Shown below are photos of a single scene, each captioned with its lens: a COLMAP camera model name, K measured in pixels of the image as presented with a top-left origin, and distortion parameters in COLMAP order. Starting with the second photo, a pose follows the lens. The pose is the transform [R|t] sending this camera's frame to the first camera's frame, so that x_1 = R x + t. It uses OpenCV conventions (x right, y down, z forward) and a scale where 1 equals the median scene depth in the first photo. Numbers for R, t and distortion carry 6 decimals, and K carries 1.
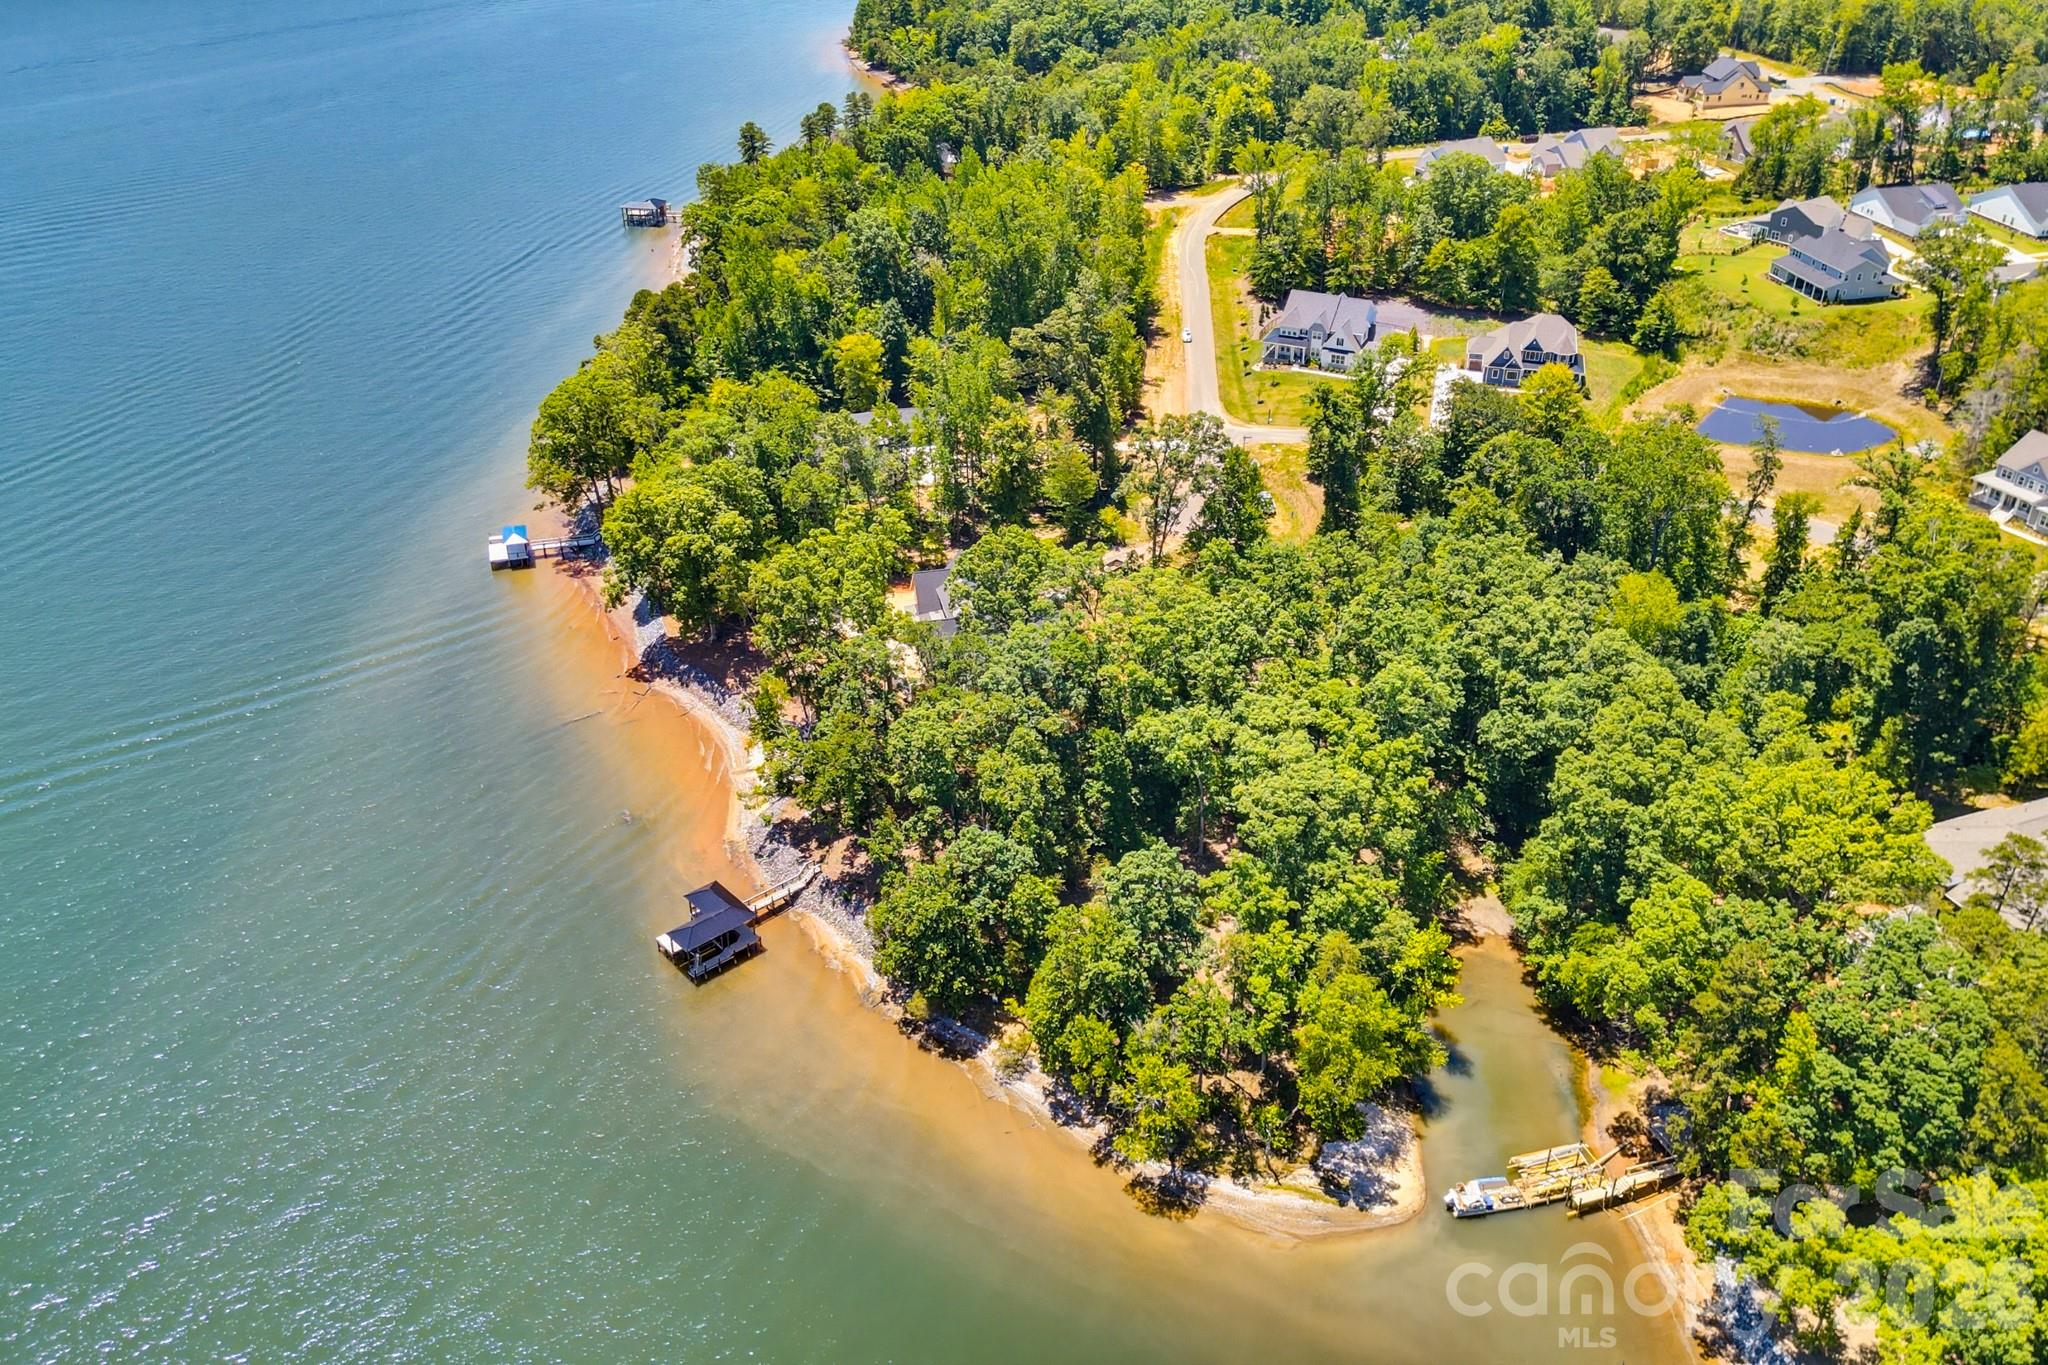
lens RADIAL K [[1762.5, 0, 1024.0], [0, 1762.5, 682.5], [0, 0, 1]] dist [0.089792, -0.132788]
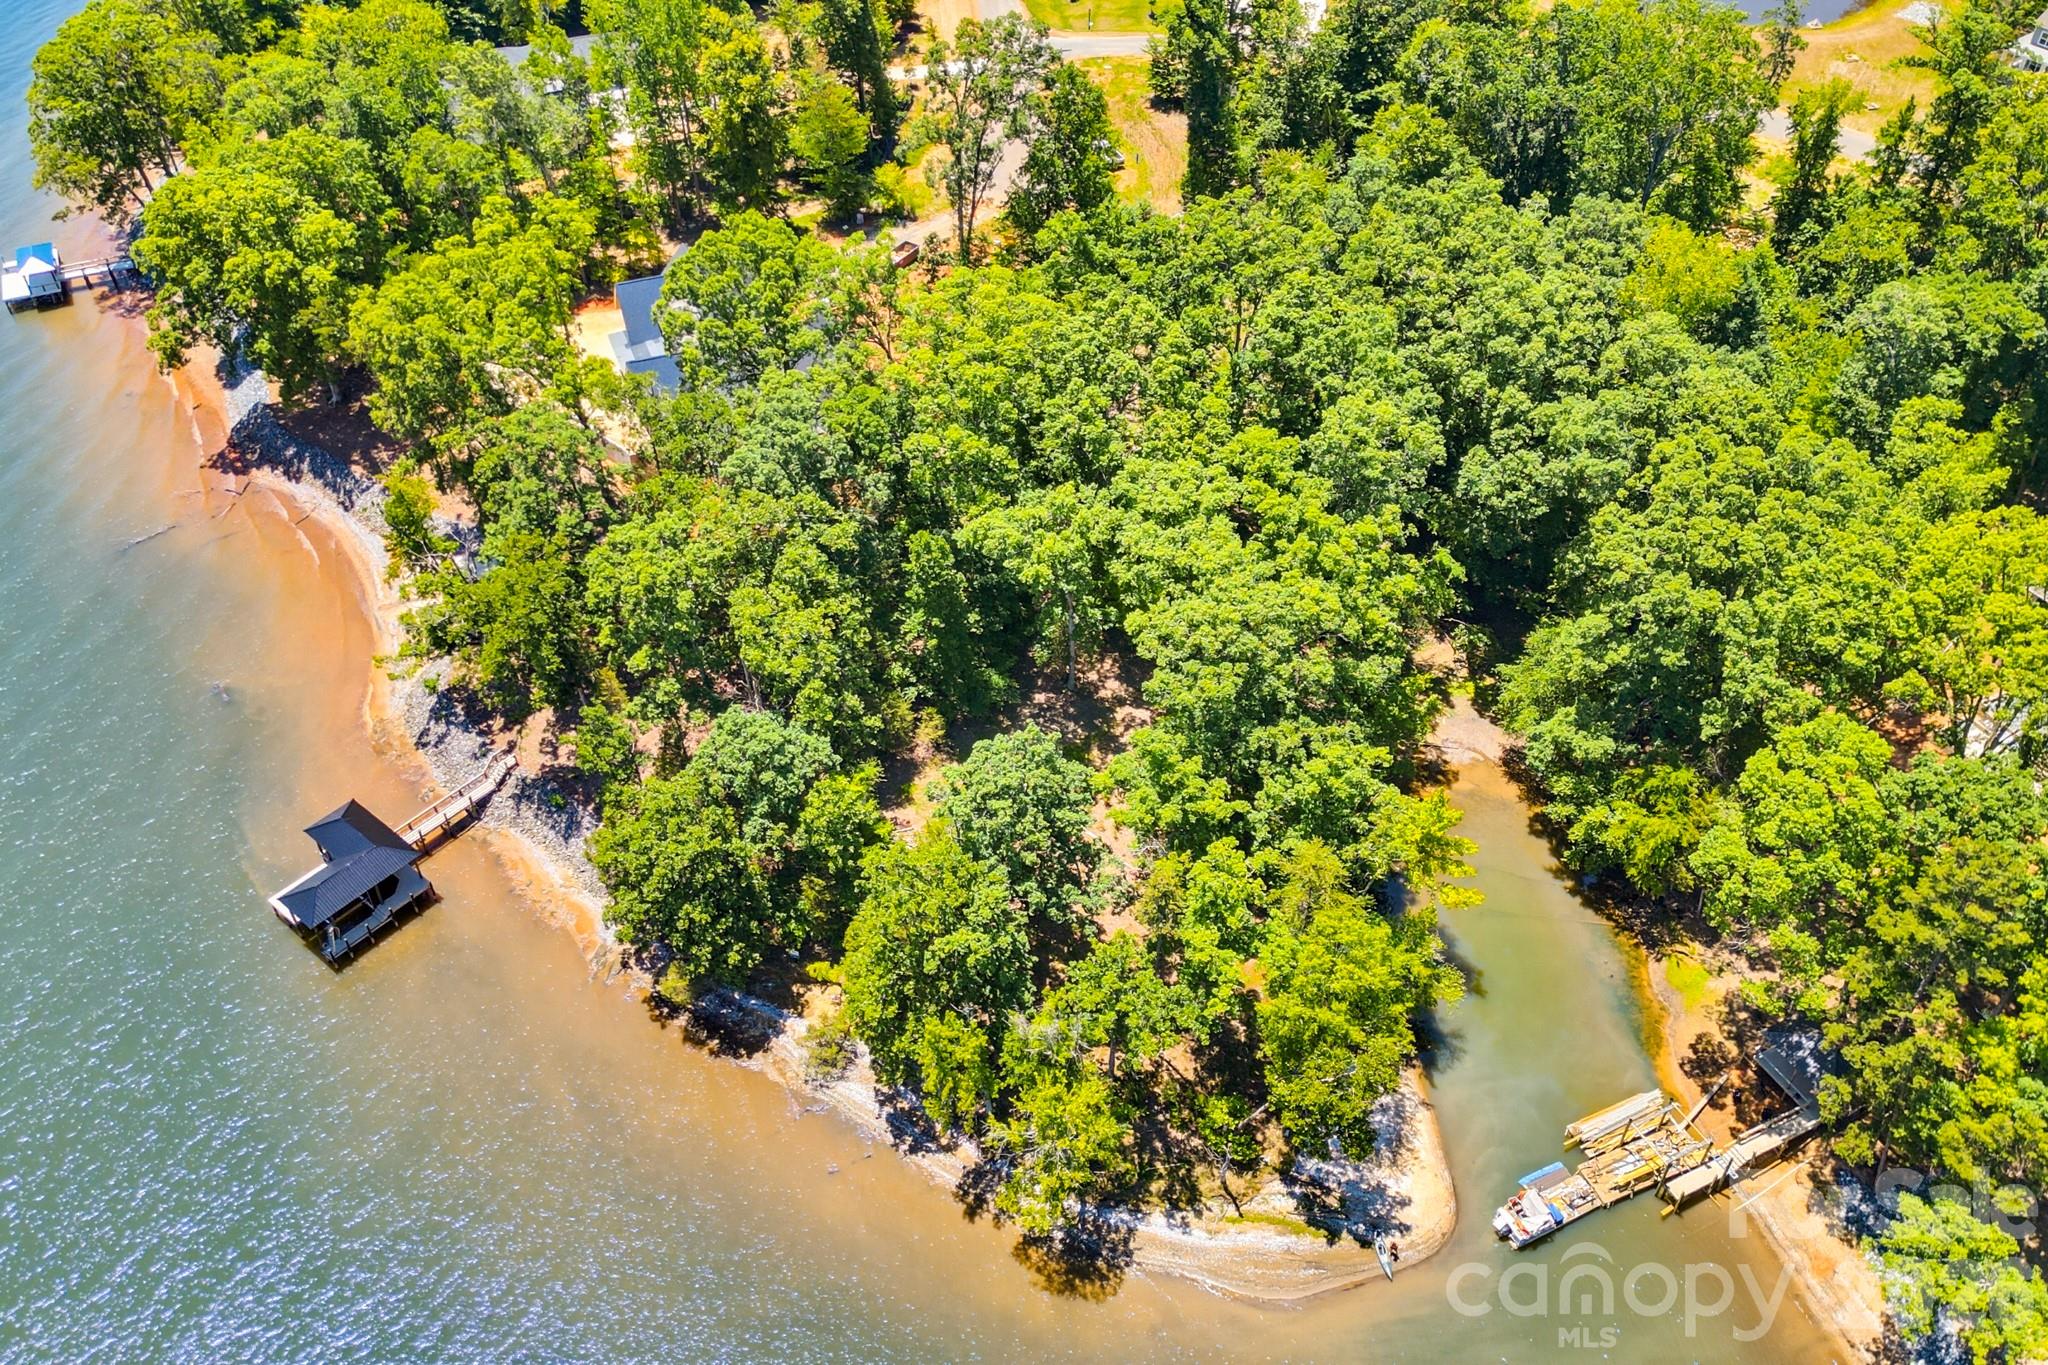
lens RADIAL K [[1762.5, 0, 1024.0], [0, 1762.5, 682.5], [0, 0, 1]] dist [0.089792, -0.132788]
pose [[0.989639, -0.097938, 0.104987, 0.009039], [0.075093, 0.976314, 0.202908, -0.048538], [-0.122372, -0.192922, 0.973553, 0.338443]]
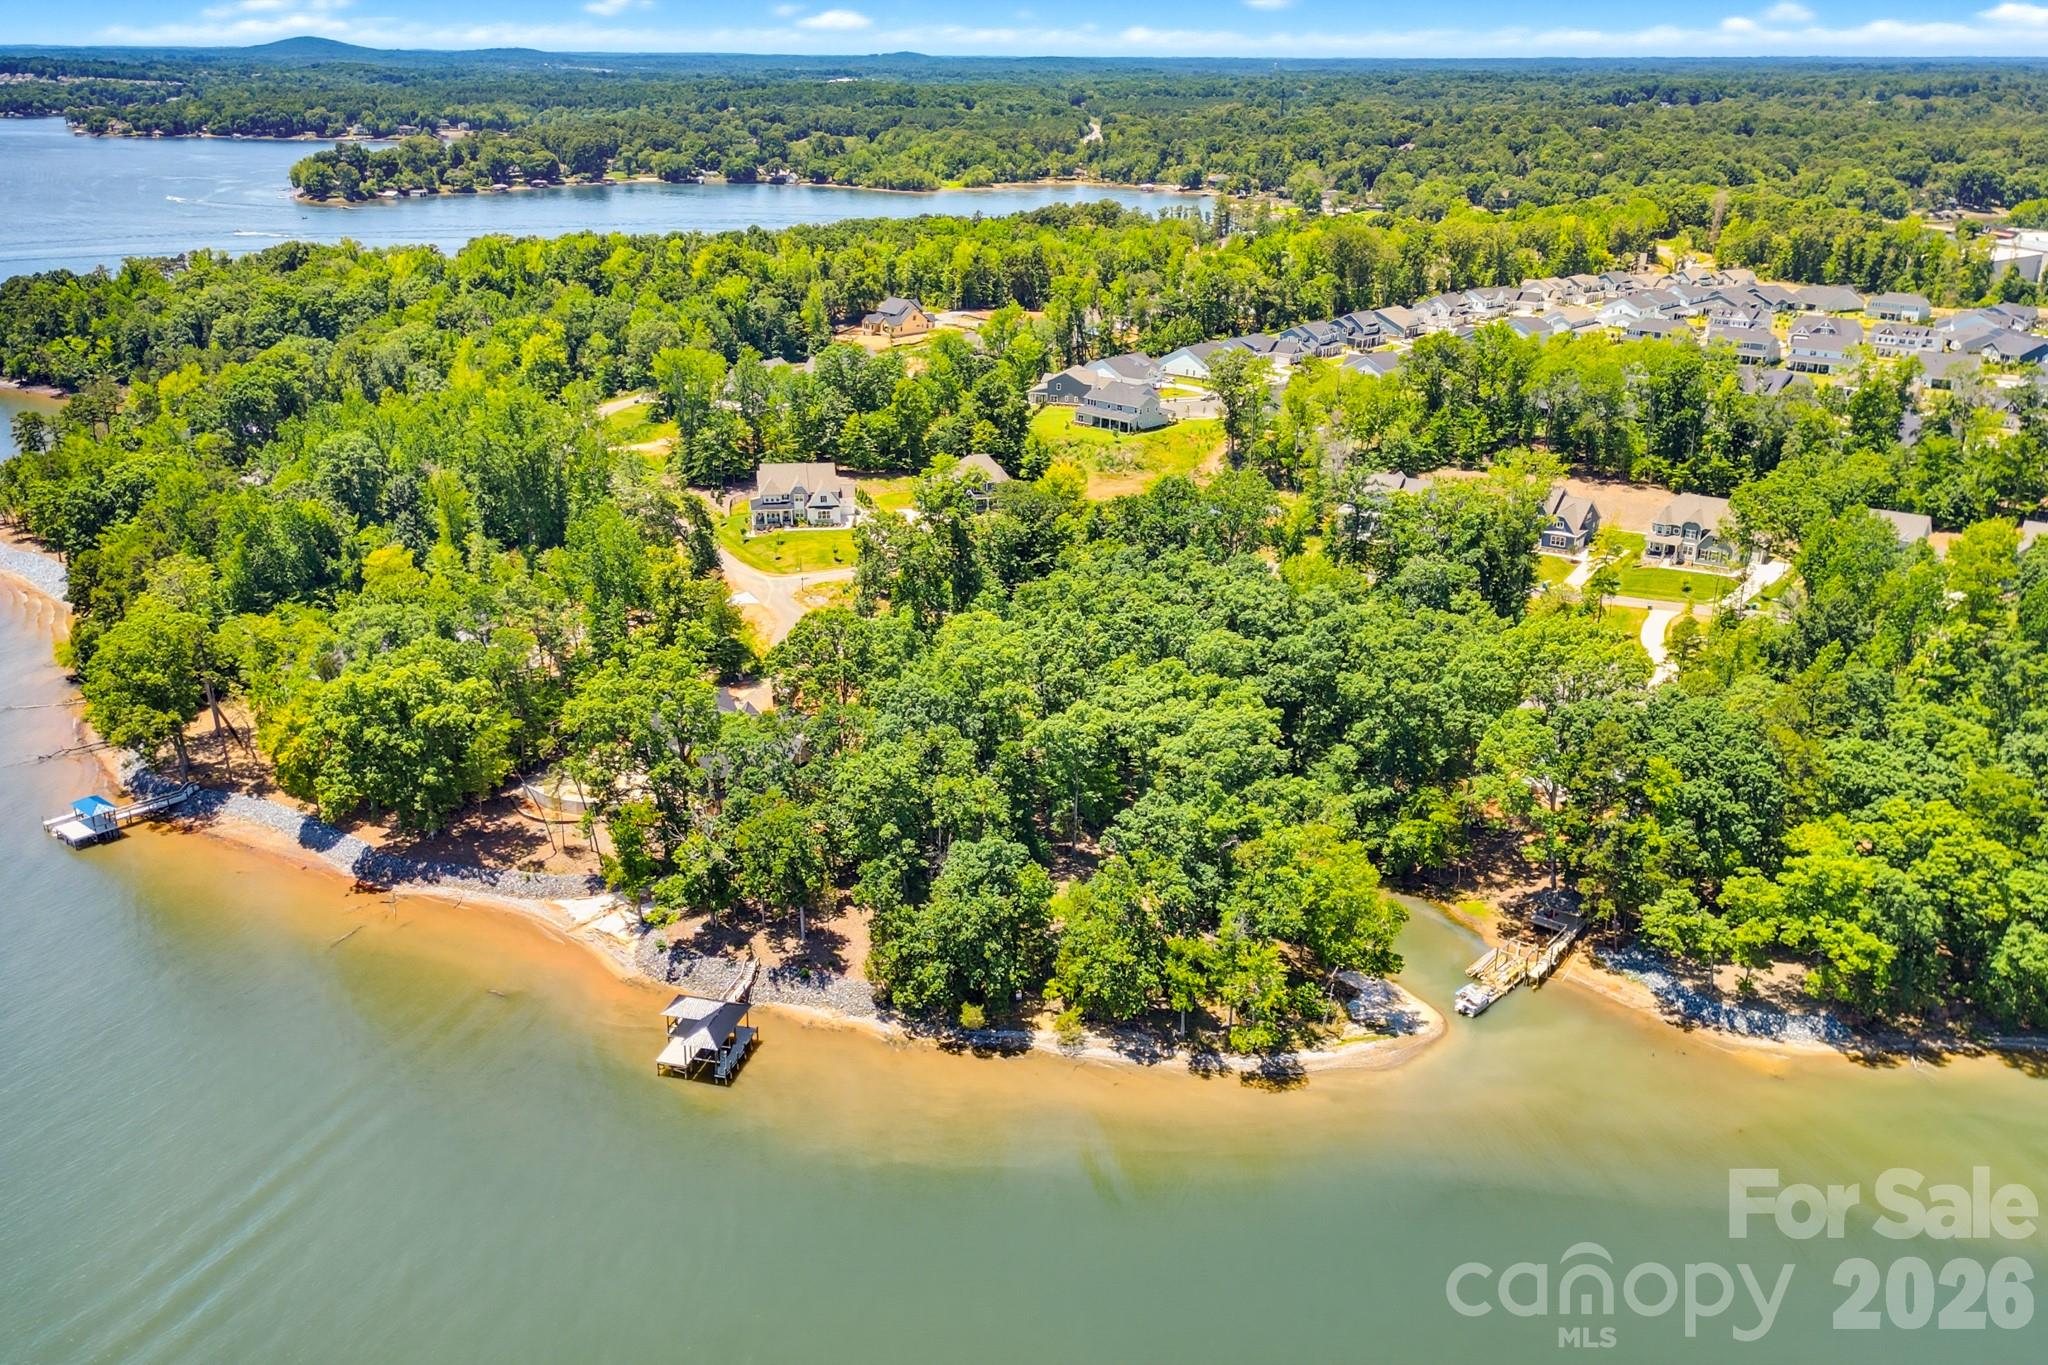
lens RADIAL K [[1798.9, 0, 984.2], [0, 1798.9, 680.6], [0, 0, 1]] dist [0.099914, -0.142389]
pose [[0.826512, -0.177313, 0.534264, -0.543996], [0.280990, 0.952351, -0.118626, 0.116035], [-0.487772, 0.248169, 0.836953, 0.064789]]
